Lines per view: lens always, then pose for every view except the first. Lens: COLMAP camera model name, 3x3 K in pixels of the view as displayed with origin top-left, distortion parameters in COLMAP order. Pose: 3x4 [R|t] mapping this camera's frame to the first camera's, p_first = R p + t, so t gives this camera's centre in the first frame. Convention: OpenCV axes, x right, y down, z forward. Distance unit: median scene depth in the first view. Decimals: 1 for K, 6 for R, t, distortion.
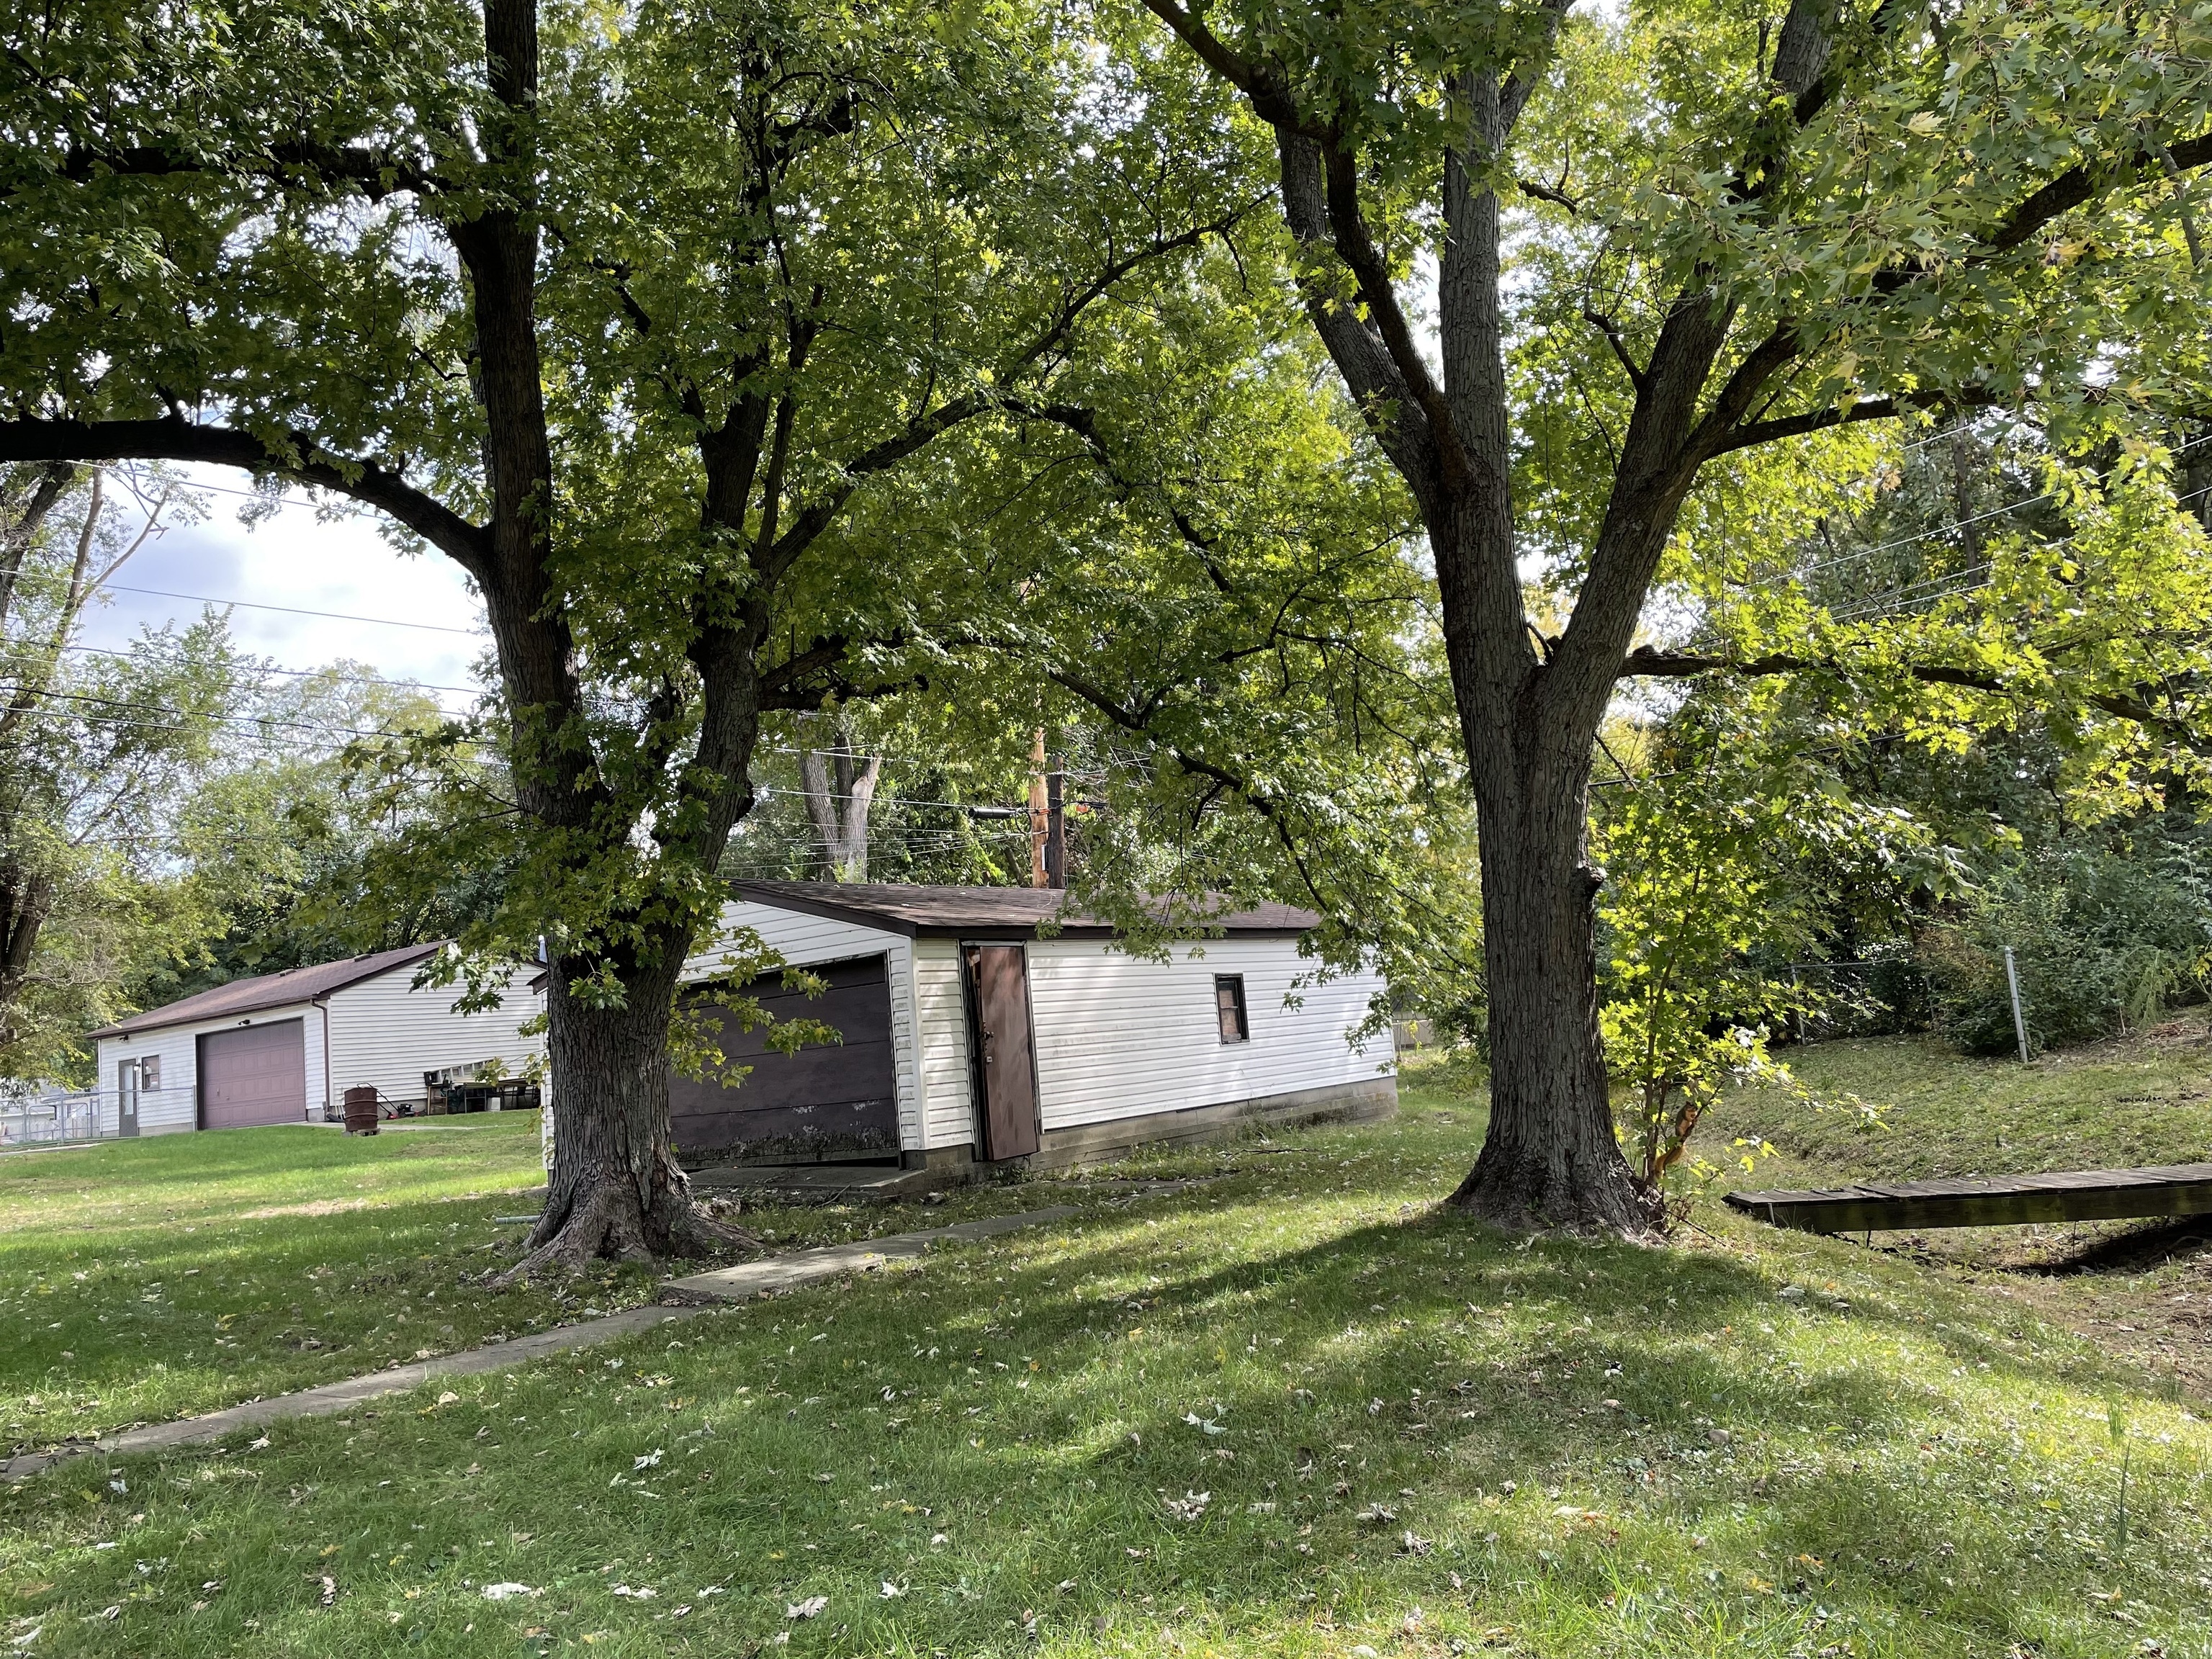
lens RADIAL K [[1675.6, 0, 1110.9], [0, 1675.6, 828.2], [0, 0, 1]] dist [0.083167, -0.107258]
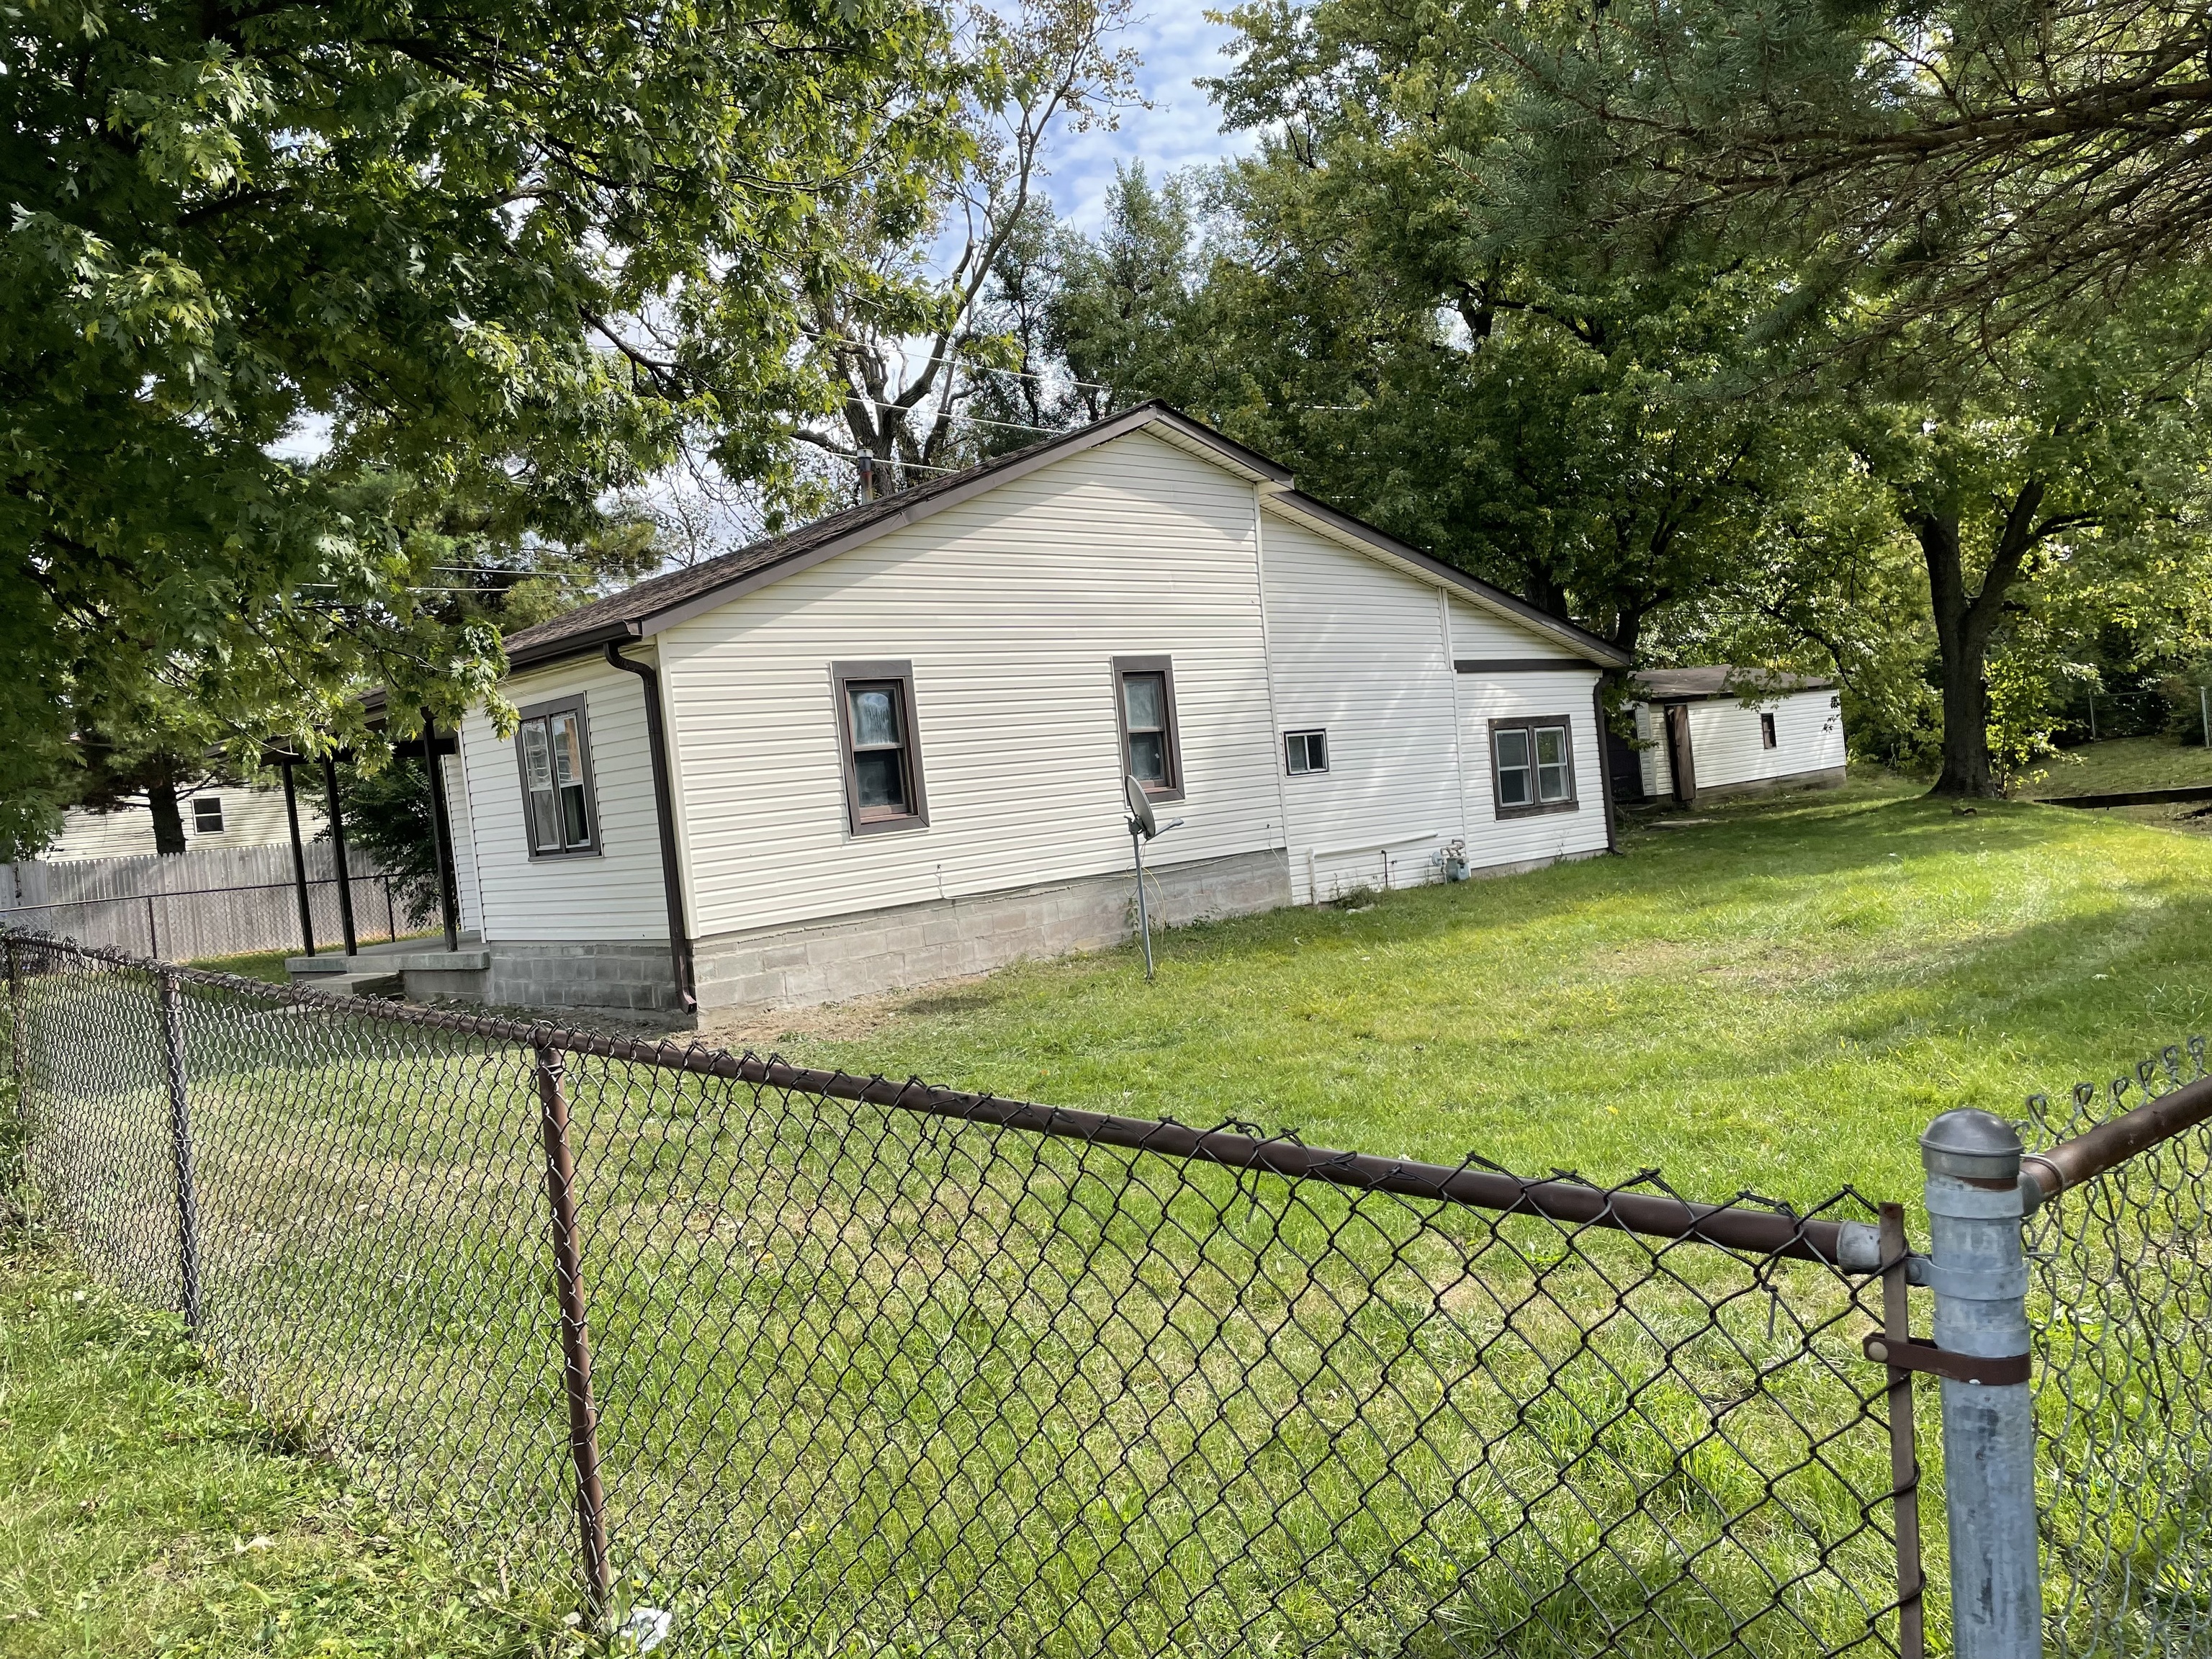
lens RADIAL K [[1675.6, 0, 1099.2], [0, 1675.6, 830.3], [0, 0, 1]] dist [0.083167, -0.107258]
pose [[0.985352, -0.014288, -0.169933, -0.468108], [0.041477, 0.986640, 0.157548, -0.158054], [0.165411, -0.162289, 0.972780, -1.385386]]
